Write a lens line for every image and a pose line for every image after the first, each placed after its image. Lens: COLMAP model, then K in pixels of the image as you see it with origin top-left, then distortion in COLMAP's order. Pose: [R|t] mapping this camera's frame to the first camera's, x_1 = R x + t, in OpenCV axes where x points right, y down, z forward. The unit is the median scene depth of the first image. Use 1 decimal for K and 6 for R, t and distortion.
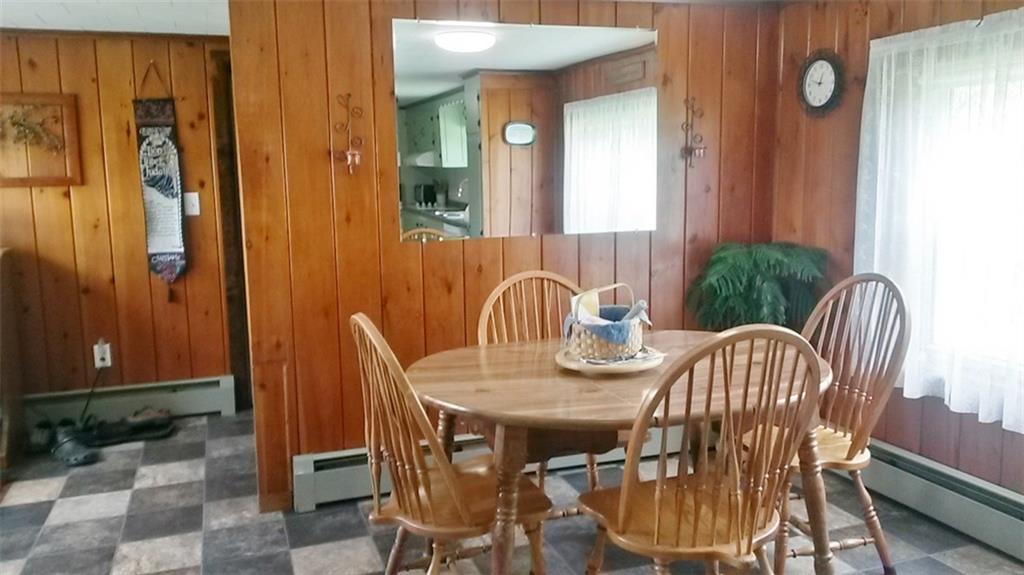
lens RADIAL K [[818.7, 0, 517.1], [0, 818.7, 284.0], [0, 0, 1]] dist [0.091882, -0.136627]
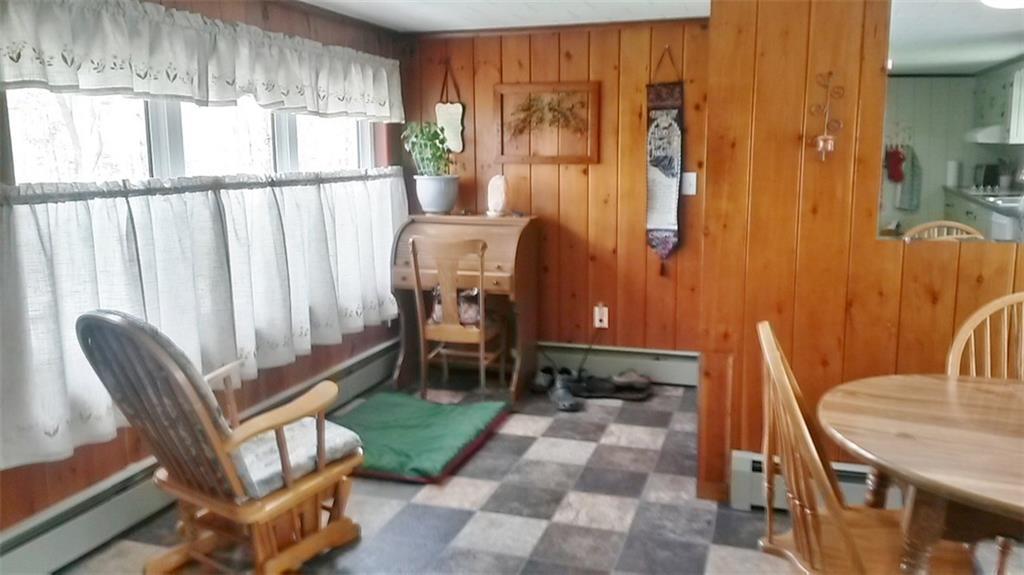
lens RADIAL K [[818.7, 0, 517.1], [0, 818.7, 284.0], [0, 0, 1]] dist [0.091882, -0.136627]
pose [[0.799929, 0.113345, -0.589293, 0.060463], [-0.094086, 0.993544, 0.063382, -0.018845], [0.592673, 0.004743, 0.805429, 0.050107]]
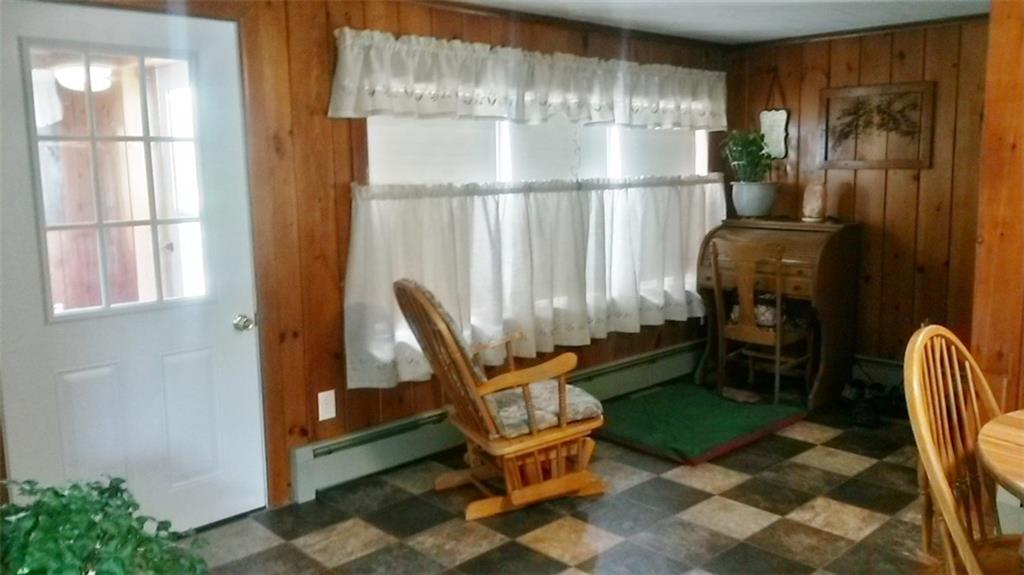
lens RADIAL K [[818.7, 0, 517.1], [0, 818.7, 284.0], [0, 0, 1]] dist [0.091882, -0.136627]
pose [[0.417642, 0.147975, -0.896481, 0.220508], [-0.120610, 0.986947, 0.106720, -0.026156], [0.900571, 0.063554, 0.430038, 0.102830]]
